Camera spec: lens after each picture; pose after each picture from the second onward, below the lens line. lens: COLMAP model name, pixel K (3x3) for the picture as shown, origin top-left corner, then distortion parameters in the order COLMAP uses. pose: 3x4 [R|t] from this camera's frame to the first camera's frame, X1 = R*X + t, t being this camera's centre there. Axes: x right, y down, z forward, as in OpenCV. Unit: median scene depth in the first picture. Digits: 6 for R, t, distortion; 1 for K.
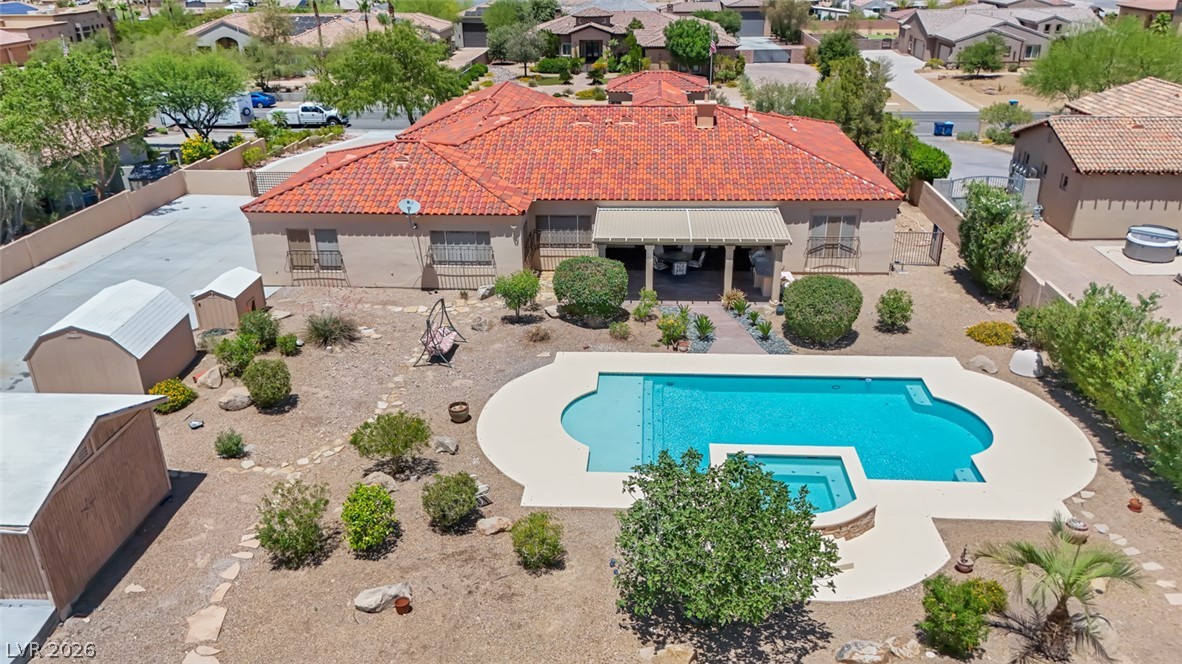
lens RADIAL K [[890.9, 0, 590.9], [0, 890.9, 332.0], [0, 0, 1]] dist [0.045949, -0.044144]
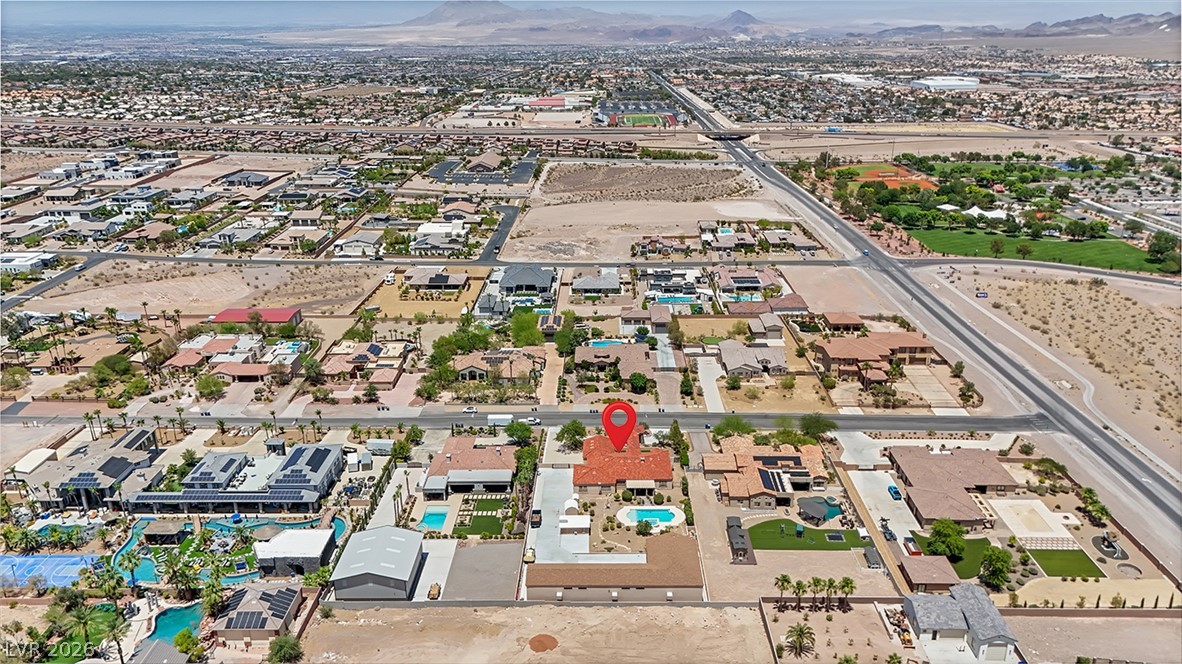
lens RADIAL K [[890.9, 0, 591.0], [0, 890.9, 332.7], [0, 0, 1]] dist [0.045949, -0.044144]
pose [[0.998140, -0.012418, 0.059682, -0.707766], [0.016113, 0.997956, -0.061838, -0.931665], [-0.058792, 0.062684, 0.996300, -6.265490]]
